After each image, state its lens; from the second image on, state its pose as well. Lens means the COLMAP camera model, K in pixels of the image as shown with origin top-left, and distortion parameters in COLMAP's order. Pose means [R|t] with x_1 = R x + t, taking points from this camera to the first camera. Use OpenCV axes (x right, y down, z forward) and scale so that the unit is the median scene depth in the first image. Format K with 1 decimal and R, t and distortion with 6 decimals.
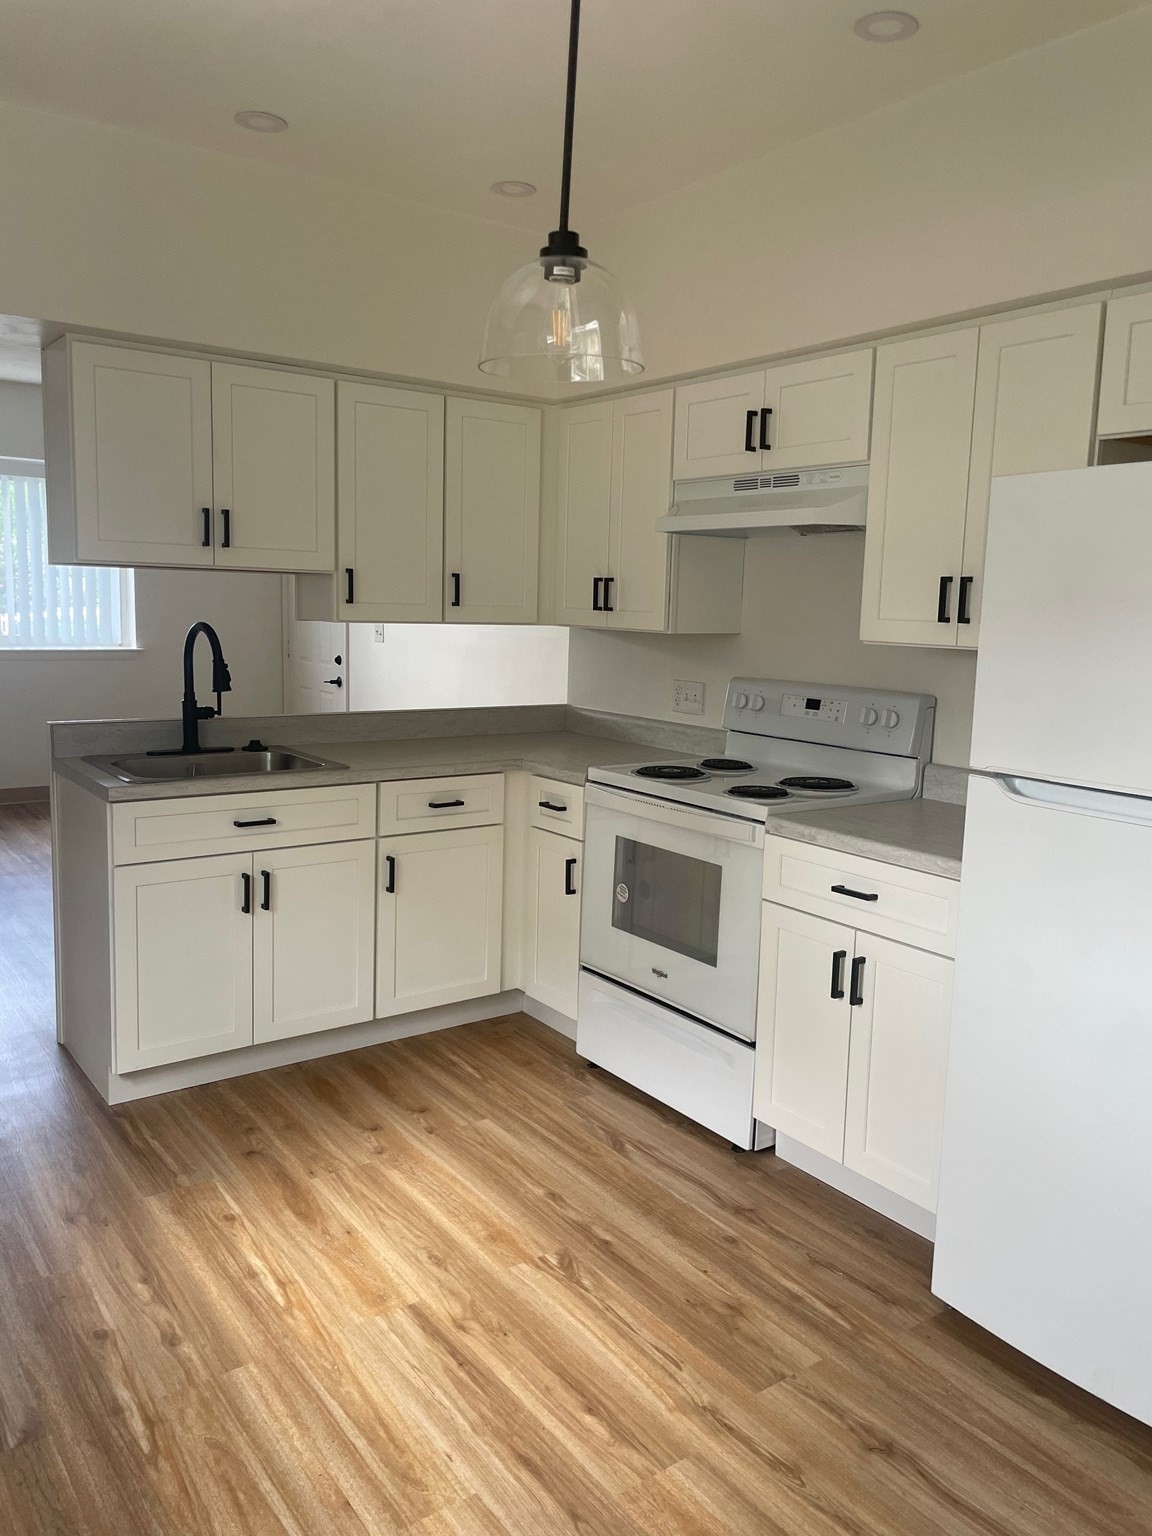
lens RADIAL K [[1164.3, 0, 572.7], [0, 1164.3, 760.2], [0, 0, 1]] dist [0.051114, 0.005644]
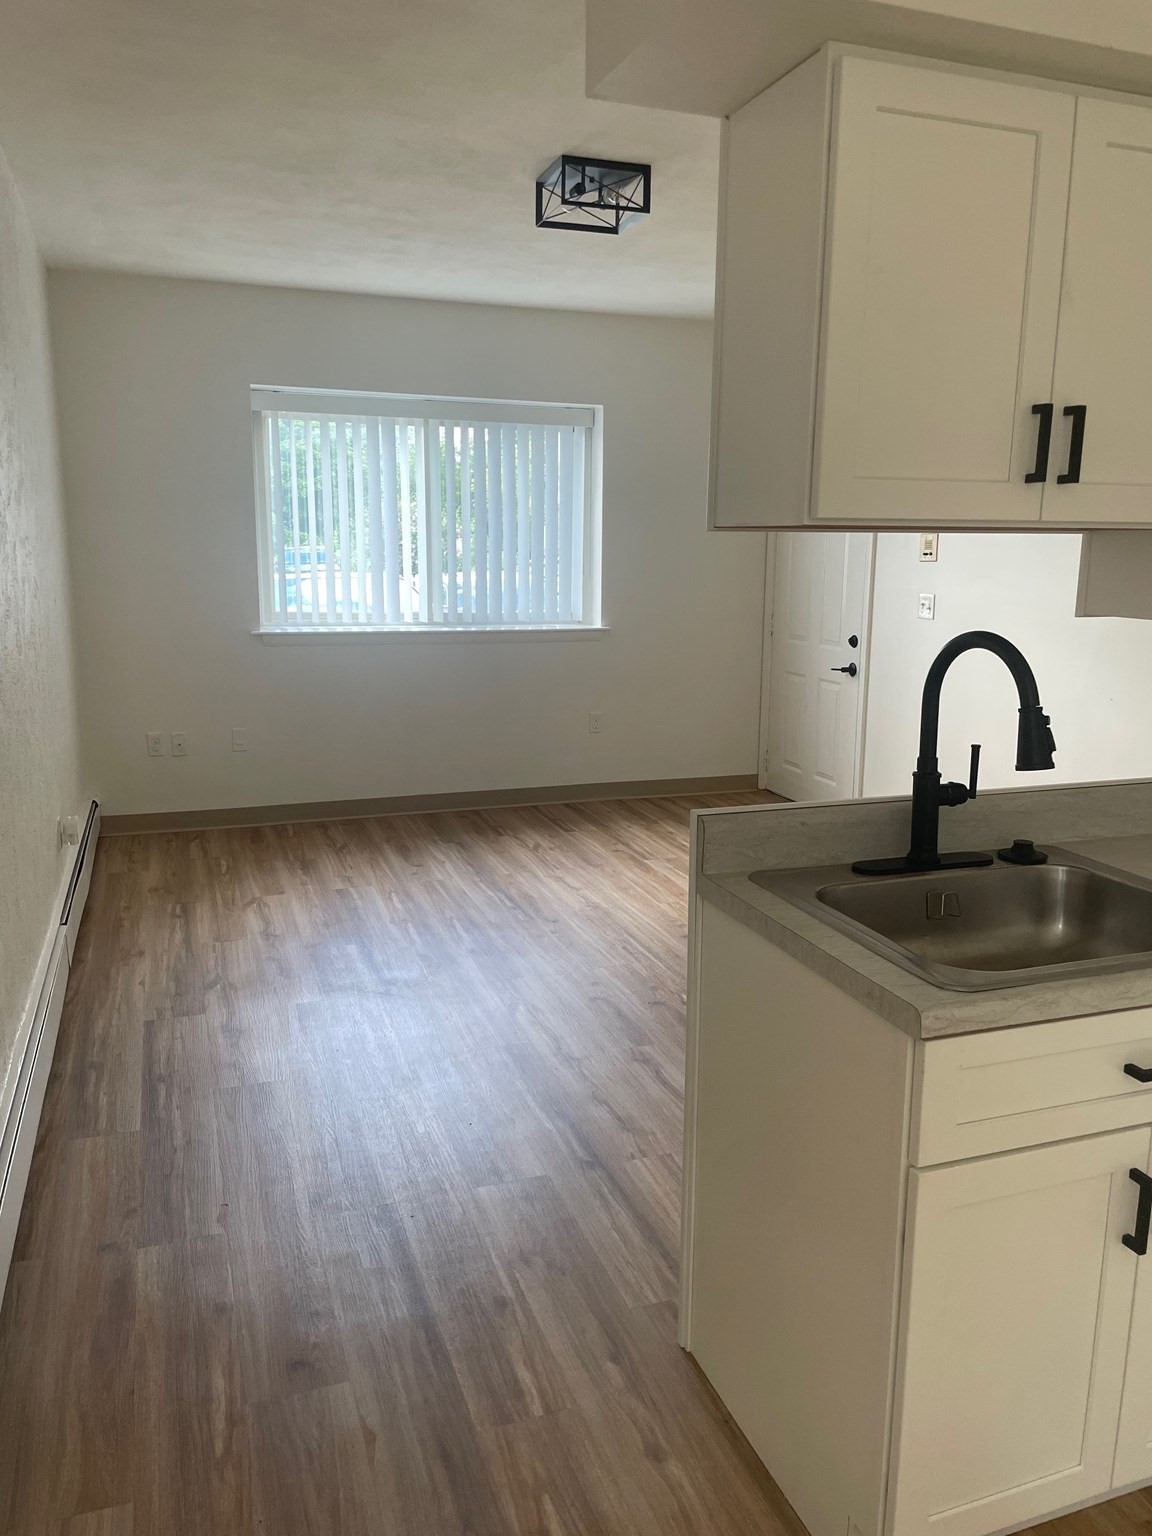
lens RADIAL K [[1164.3, 0, 581.5], [0, 1164.3, 770.8], [0, 0, 1]] dist [0.051114, 0.005644]
pose [[0.959909, 0.031749, -0.278508, -0.155642], [-0.018389, 0.998557, 0.050453, -0.036071], [0.279708, -0.043309, 0.959108, 0.202914]]
